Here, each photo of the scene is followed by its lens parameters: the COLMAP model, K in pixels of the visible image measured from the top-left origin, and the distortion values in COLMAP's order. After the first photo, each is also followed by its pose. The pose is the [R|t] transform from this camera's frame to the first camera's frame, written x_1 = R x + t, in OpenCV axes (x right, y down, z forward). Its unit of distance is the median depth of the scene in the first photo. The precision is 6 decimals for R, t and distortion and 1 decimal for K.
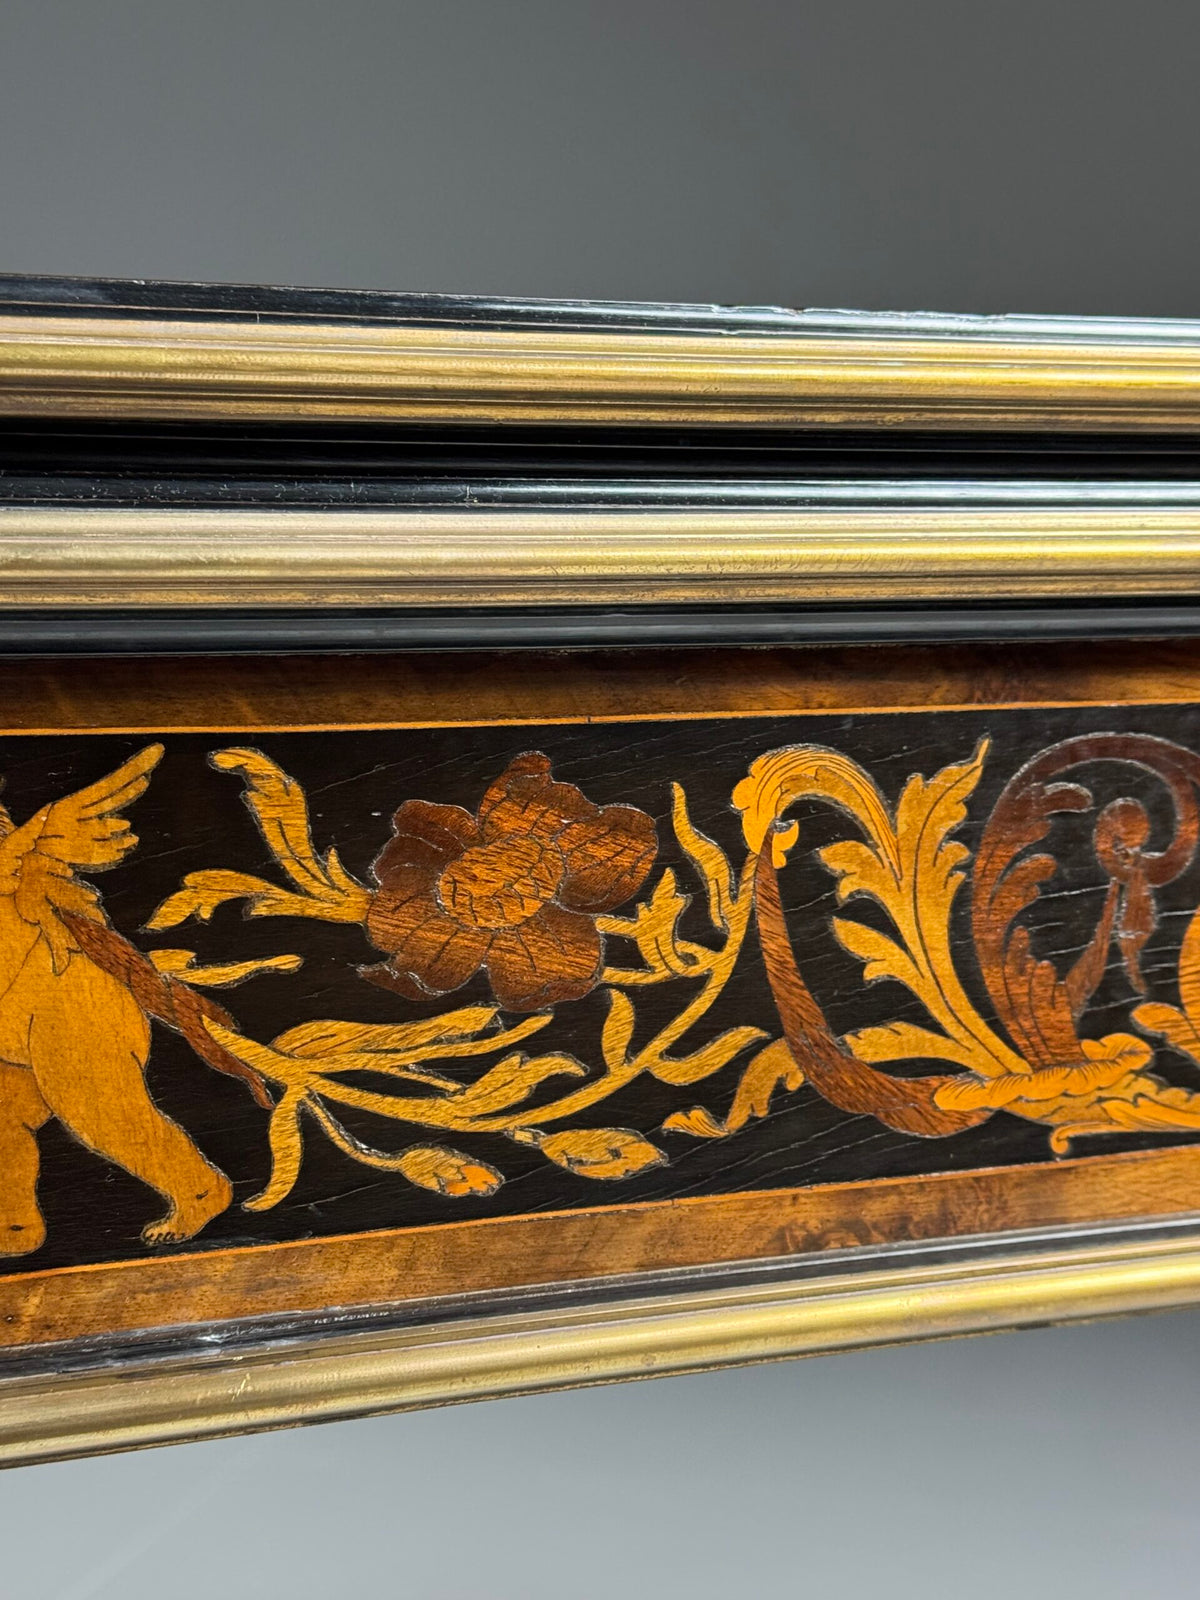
lens RADIAL K [[2679.1, 0, 599.0], [0, 2679.1, 804.5], [0, 0, 1]] dist [0.189104, 0.000000]
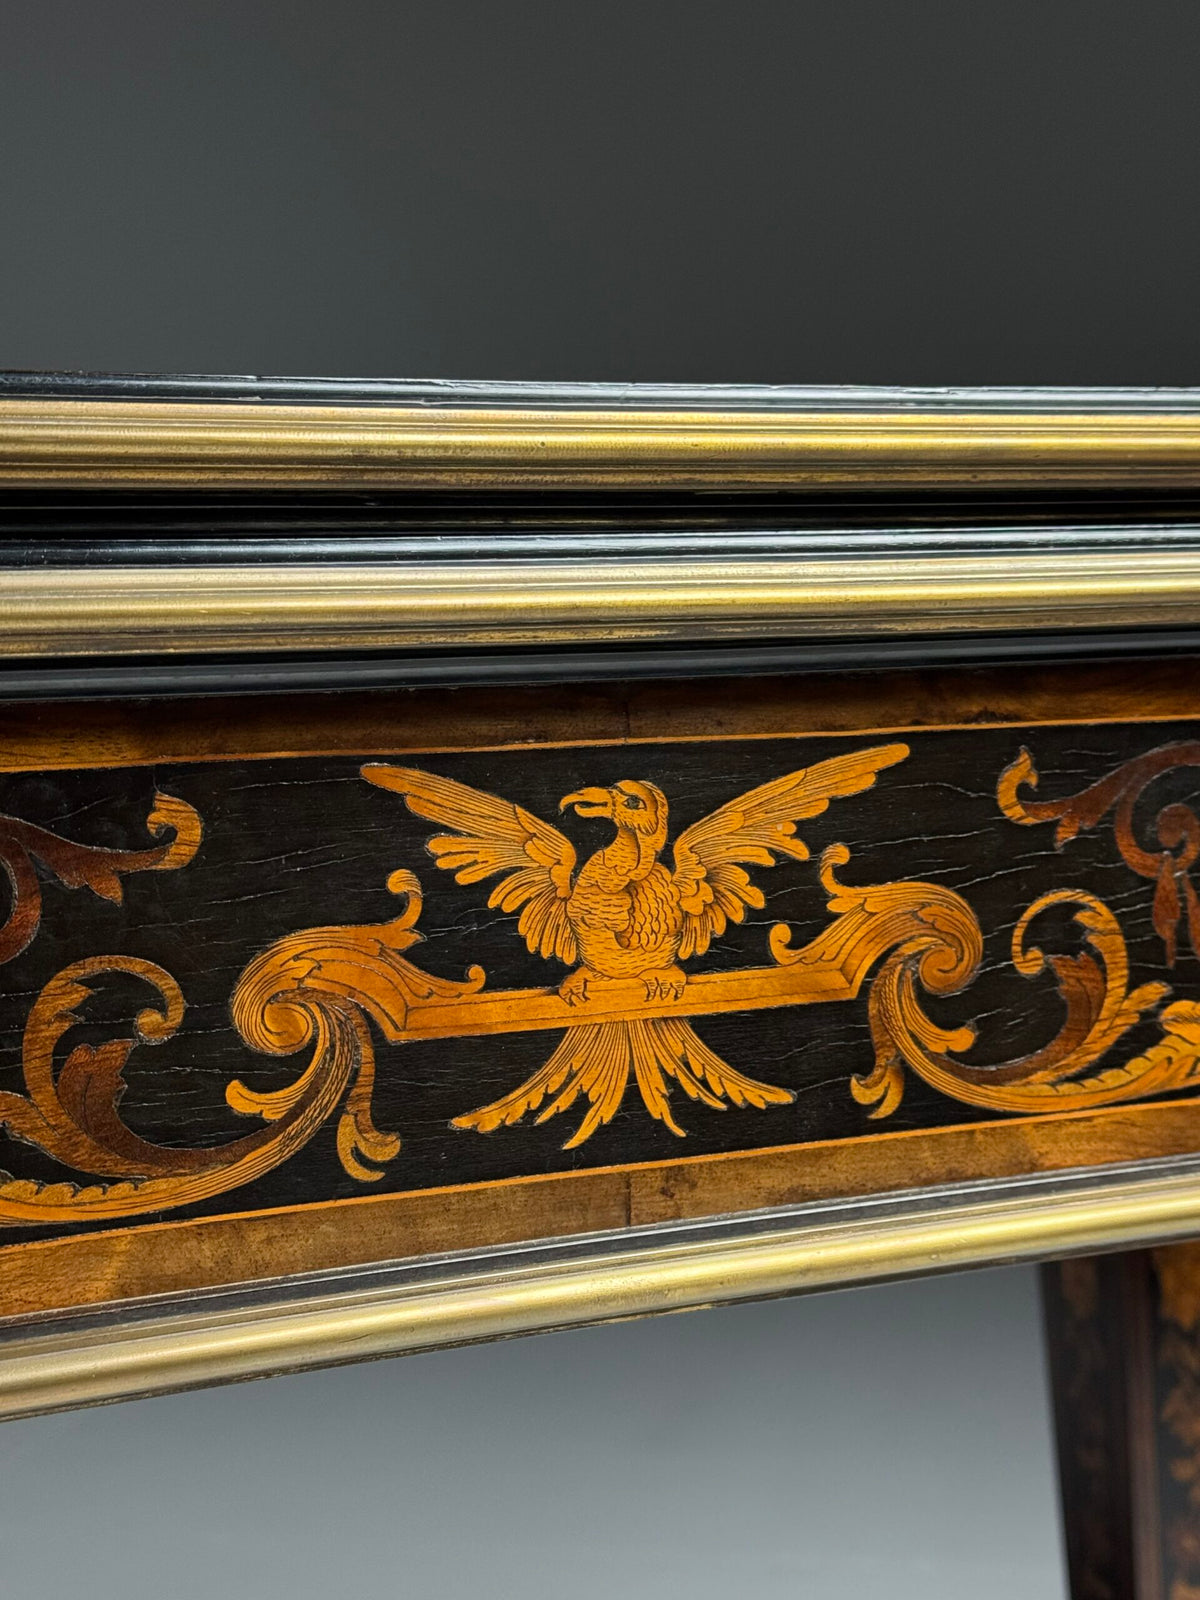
lens RADIAL K [[2340.5, 0, 552.0], [0, 2340.5, 773.9], [0, 0, 1]] dist [0.188895, 0.000000]
pose [[0.999861, -0.016311, -0.003387, 0.406873], [0.016243, 0.999687, -0.019010, -0.018211], [0.003696, 0.018952, 0.999814, 0.171794]]
